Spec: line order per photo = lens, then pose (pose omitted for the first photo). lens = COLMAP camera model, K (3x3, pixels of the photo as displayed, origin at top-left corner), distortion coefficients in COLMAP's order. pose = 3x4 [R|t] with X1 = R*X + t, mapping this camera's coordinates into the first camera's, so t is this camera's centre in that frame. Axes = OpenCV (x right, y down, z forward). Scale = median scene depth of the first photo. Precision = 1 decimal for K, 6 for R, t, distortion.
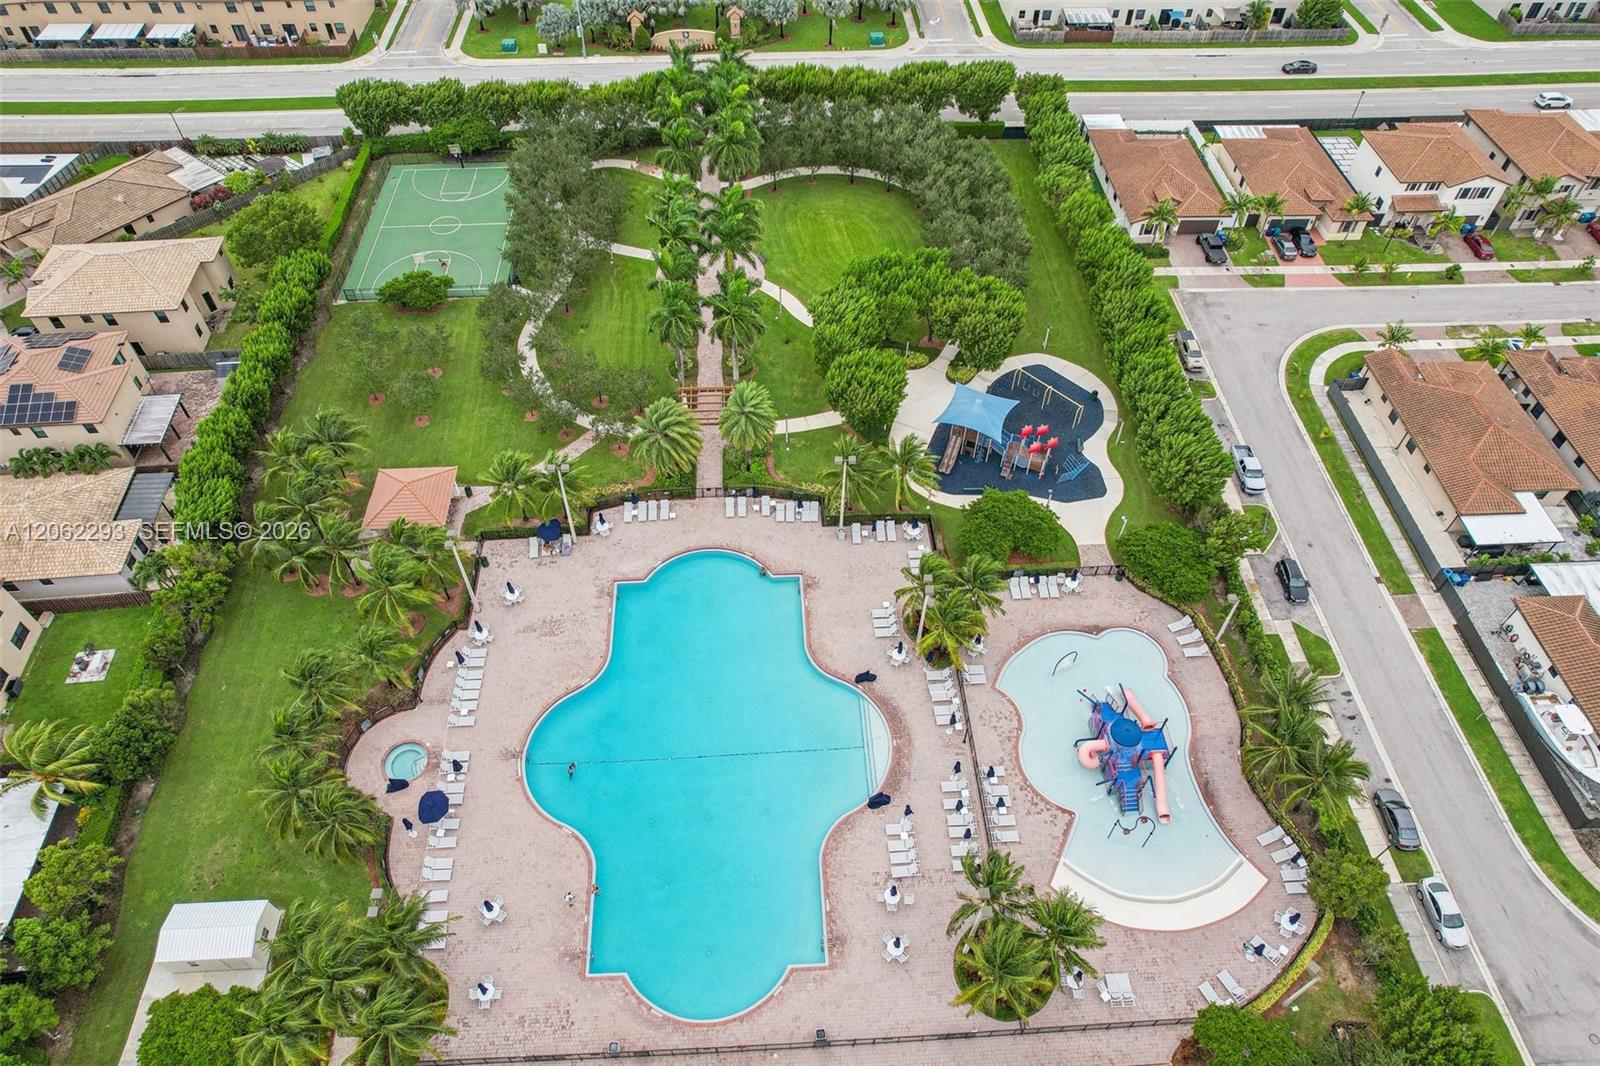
lens RADIAL K [[1024.8, 0, 801.1], [0, 1024.8, 540.3], [0, 0, 1]] dist [-0.075313, 0.067261]
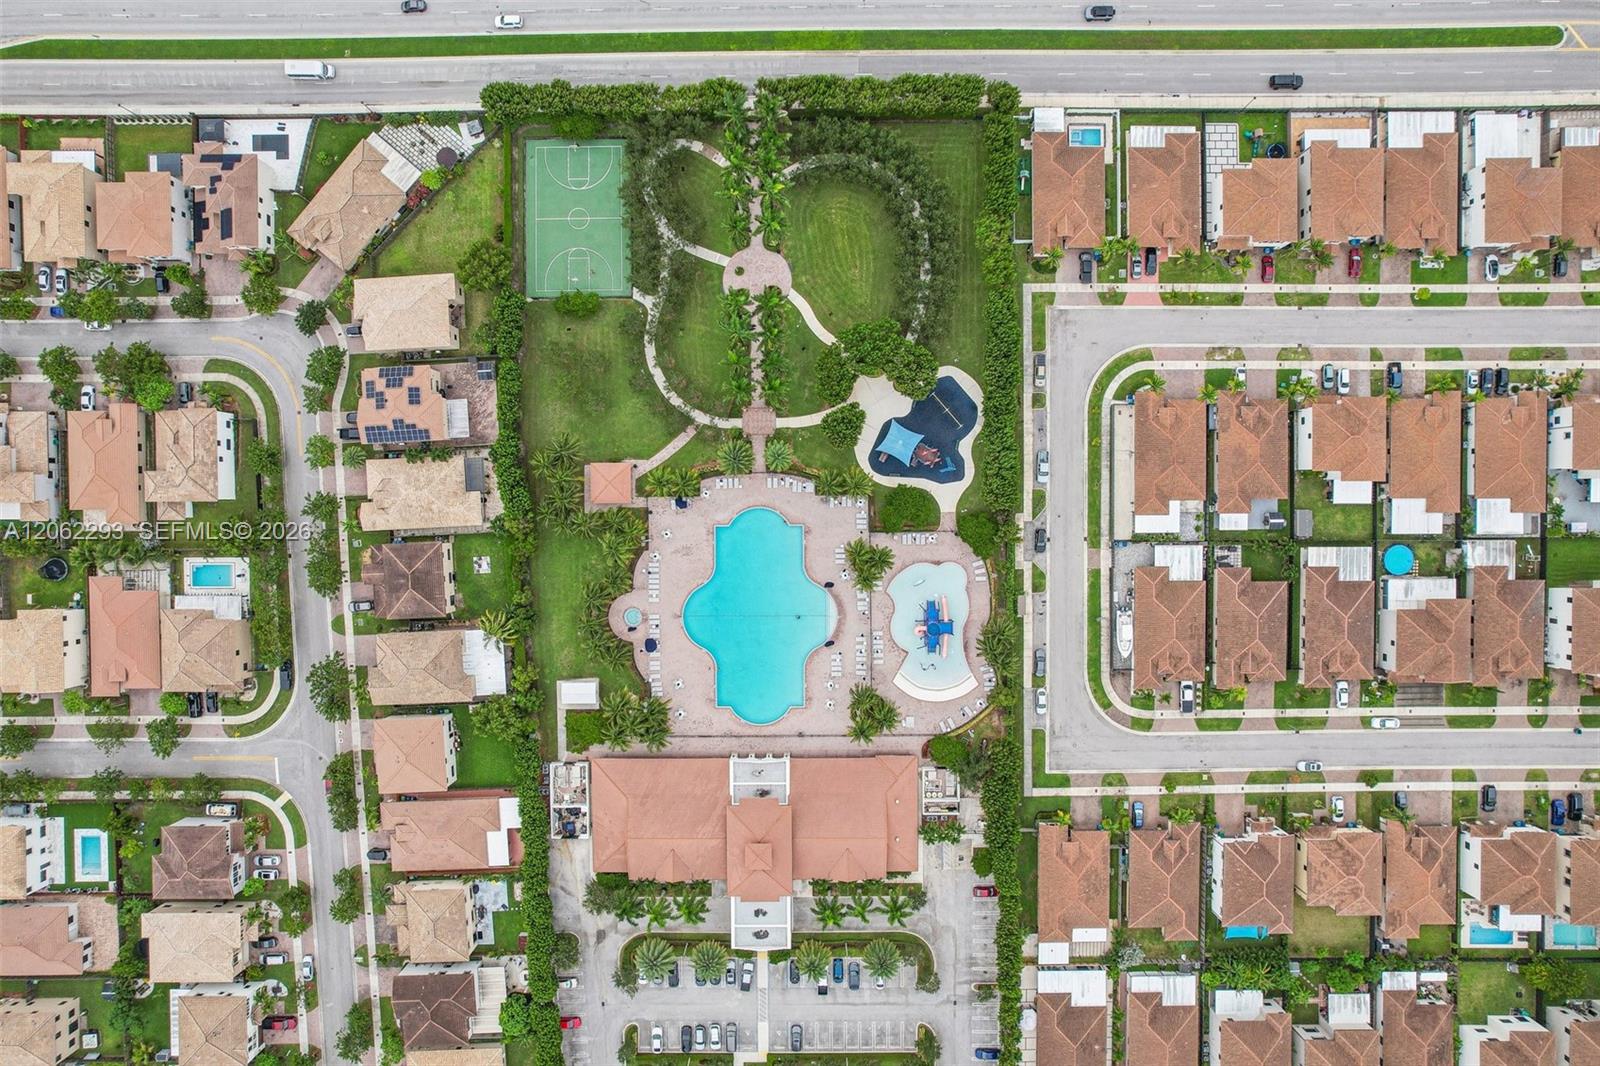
lens RADIAL K [[1031.4, 0, 800.0], [0, 1031.4, 533.0], [0, 0, 1]] dist [-0.059679, 0.030378]
pose [[0.998819, 0.047255, -0.011335, 0.015688], [-0.028205, 0.753674, 0.656643, -1.182444], [0.039572, -0.655547, 0.754117, -0.525813]]
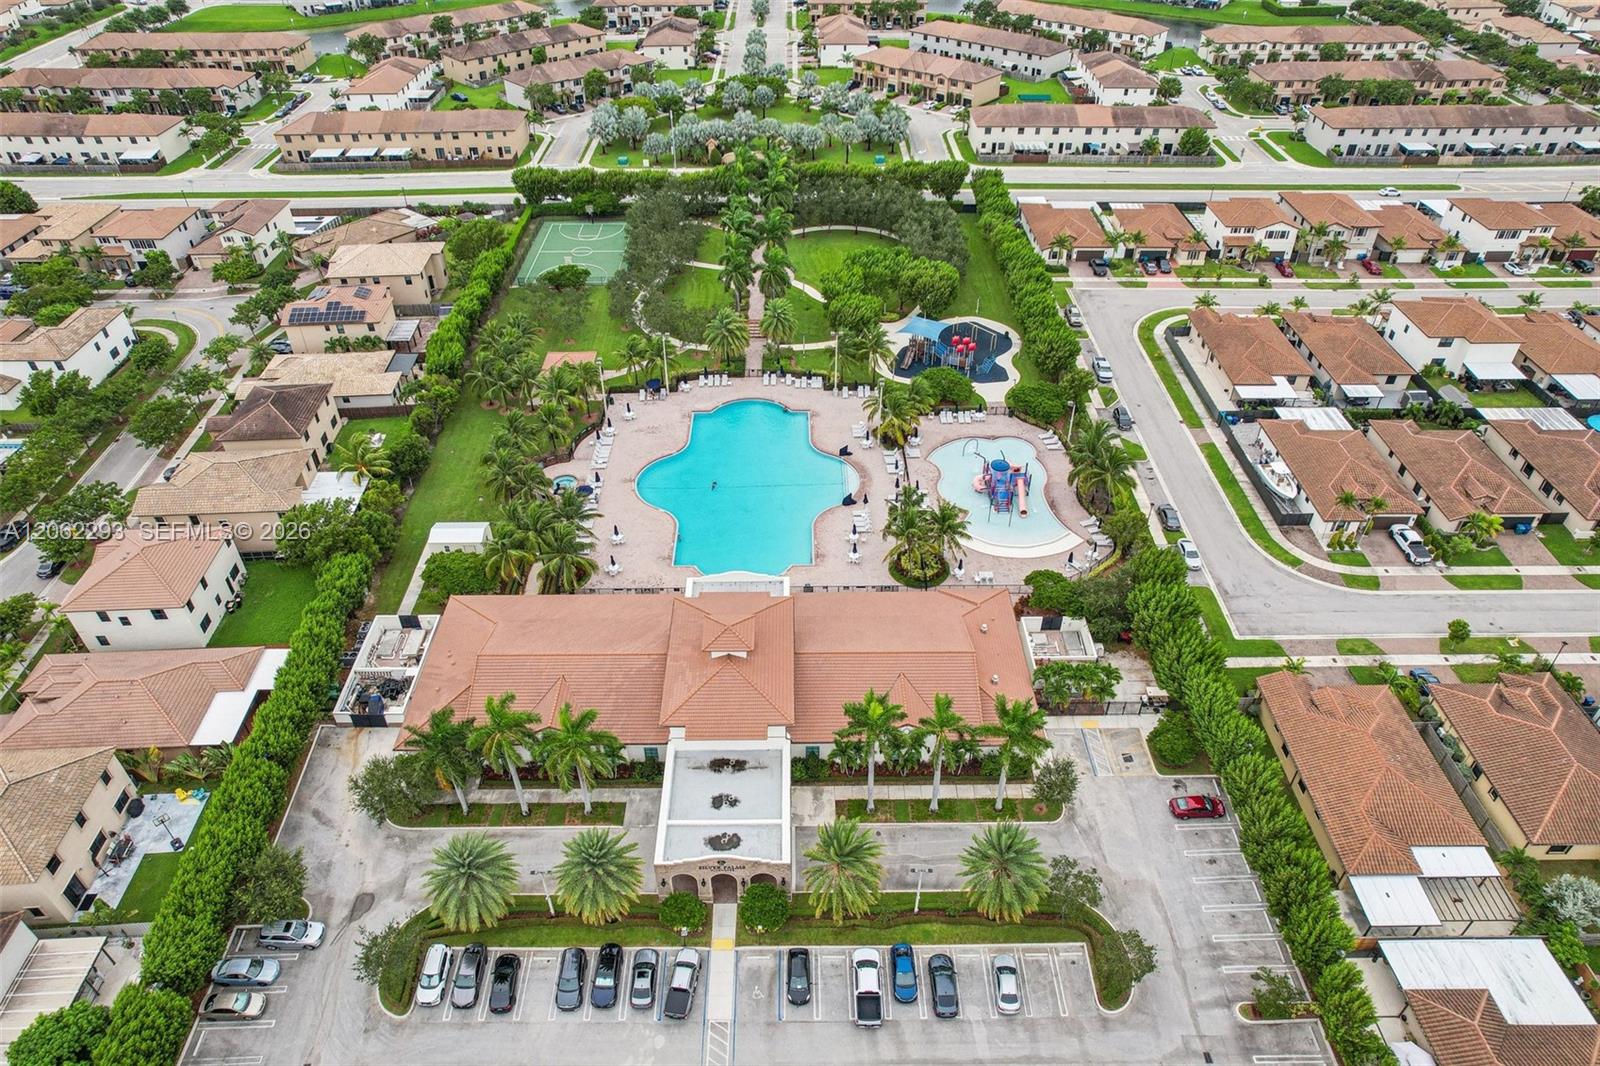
lens RADIAL K [[1031.4, 0, 800.0], [0, 1031.4, 533.0], [0, 0, 1]] dist [-0.059679, 0.030378]
pose [[0.998983, 0.019431, -0.040680, 0.048766], [-0.027370, 0.978426, -0.204776, 0.487502], [0.035823, 0.205681, 0.977963, -0.470082]]
